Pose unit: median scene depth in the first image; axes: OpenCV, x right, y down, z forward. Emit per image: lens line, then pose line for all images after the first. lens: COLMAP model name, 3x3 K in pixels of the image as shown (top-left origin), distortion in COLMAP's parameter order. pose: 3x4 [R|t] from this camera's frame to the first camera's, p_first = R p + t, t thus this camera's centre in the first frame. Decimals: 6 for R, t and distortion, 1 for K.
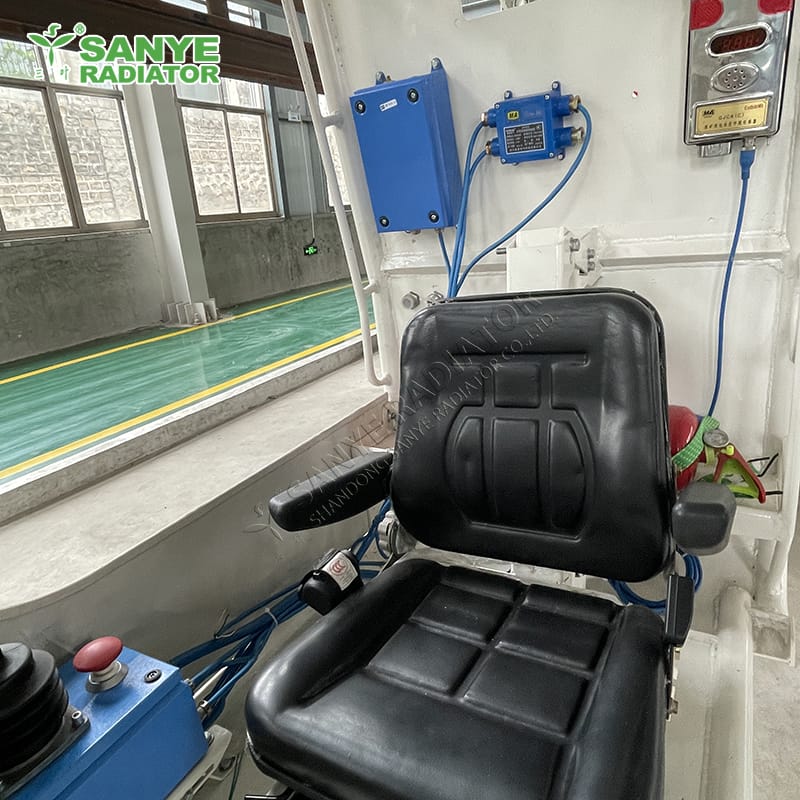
lens RADIAL K [[594.9, 0, 398.3], [0, 594.9, 400.8], [0, 0, 1]] dist [0.005992, -0.004460]
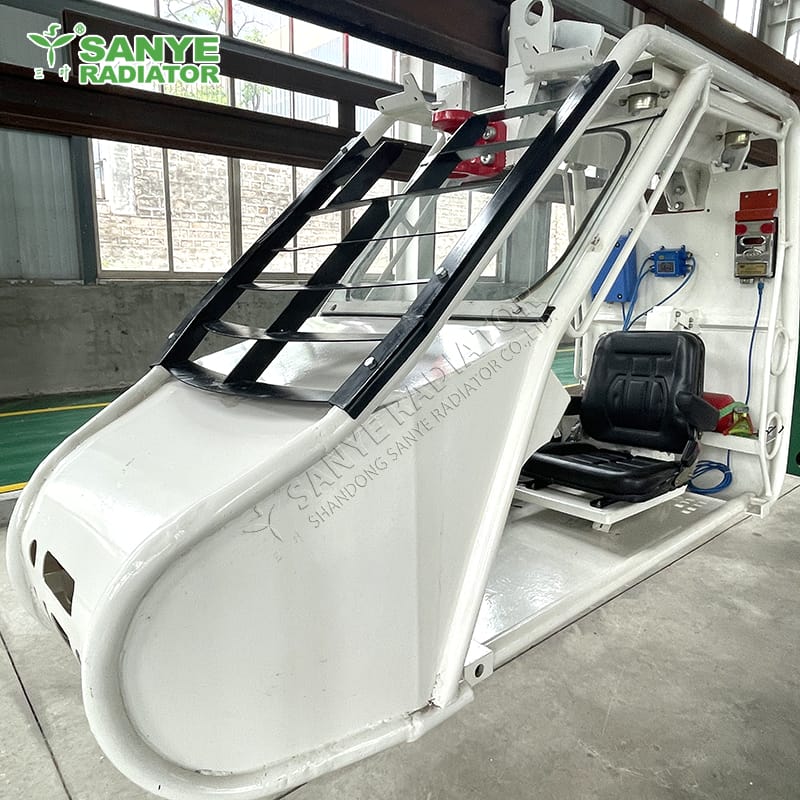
lens RADIAL K [[659.7, 0, 400.4], [0, 659.7, 401.4], [0, 0, 1]] dist [0.005127, 0.001015]
pose [[0.942198, 0.150052, -0.299580, 0.088387], [-0.184181, 0.978857, -0.088975, 0.465155], [0.279895, 0.139009, 0.949913, -1.586483]]
